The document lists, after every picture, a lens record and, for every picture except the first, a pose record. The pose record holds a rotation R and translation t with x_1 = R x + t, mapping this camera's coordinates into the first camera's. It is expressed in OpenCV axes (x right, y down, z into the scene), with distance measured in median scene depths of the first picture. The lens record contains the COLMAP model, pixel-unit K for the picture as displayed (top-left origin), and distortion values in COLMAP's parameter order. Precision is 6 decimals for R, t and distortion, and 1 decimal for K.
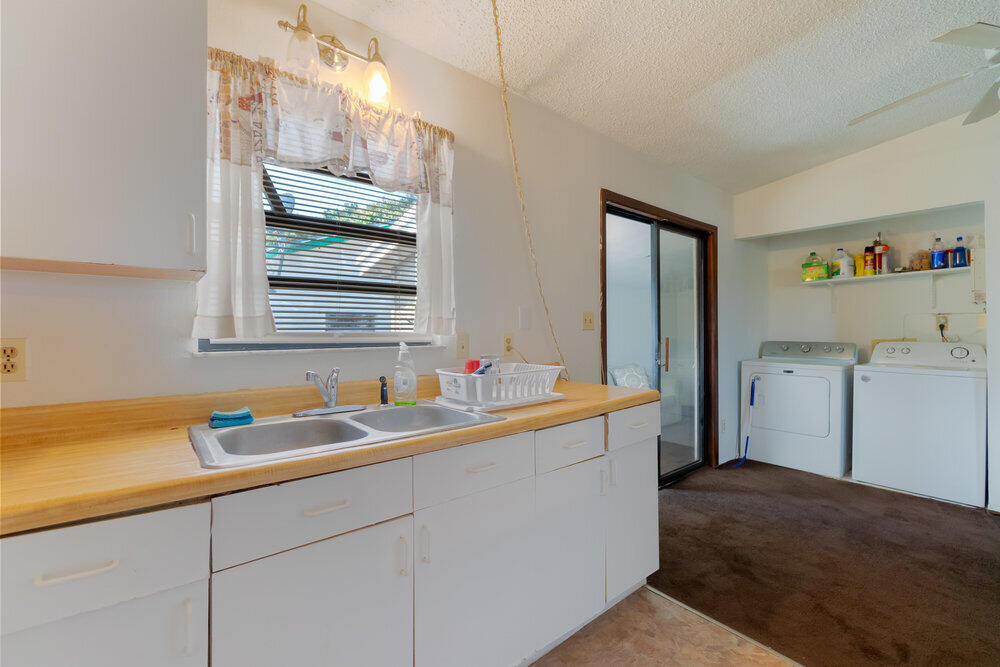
lens RADIAL K [[428.0, 0, 496.5], [0, 428.0, 332.3], [0, 0, 1]] dist [-0.002296, 0.000735]
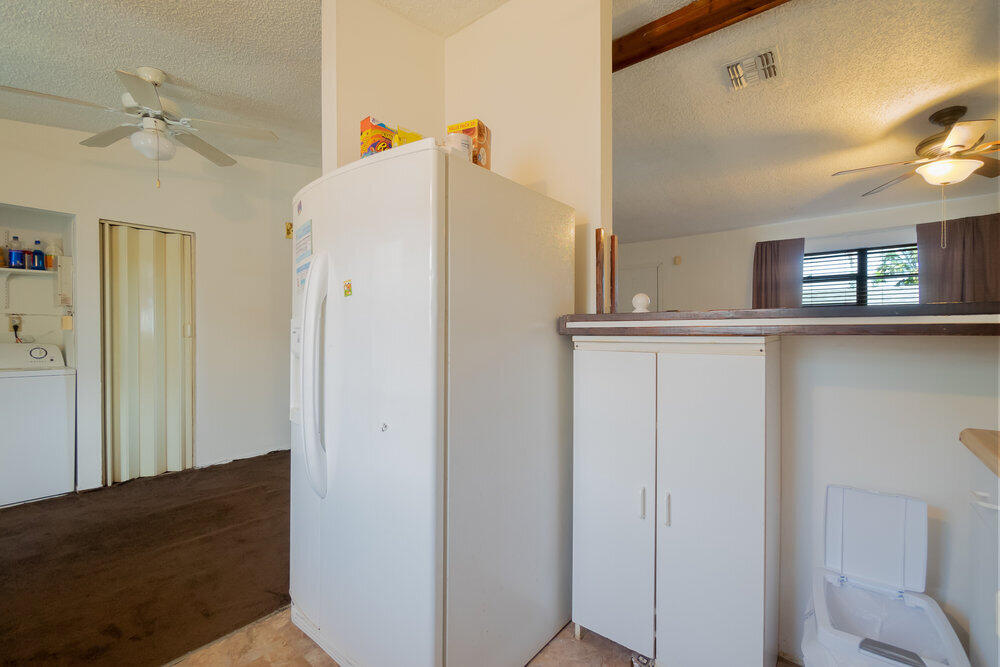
lens RADIAL K [[428.0, 0, 485.8], [0, 428.0, 332.8], [0, 0, 1]] dist [-0.002296, 0.000735]
pose [[-0.192069, 0.002247, 0.981379, -0.130679], [-0.001082, 0.999996, -0.002501, 0.000211], [-0.981381, -0.001542, -0.192066, 0.135769]]
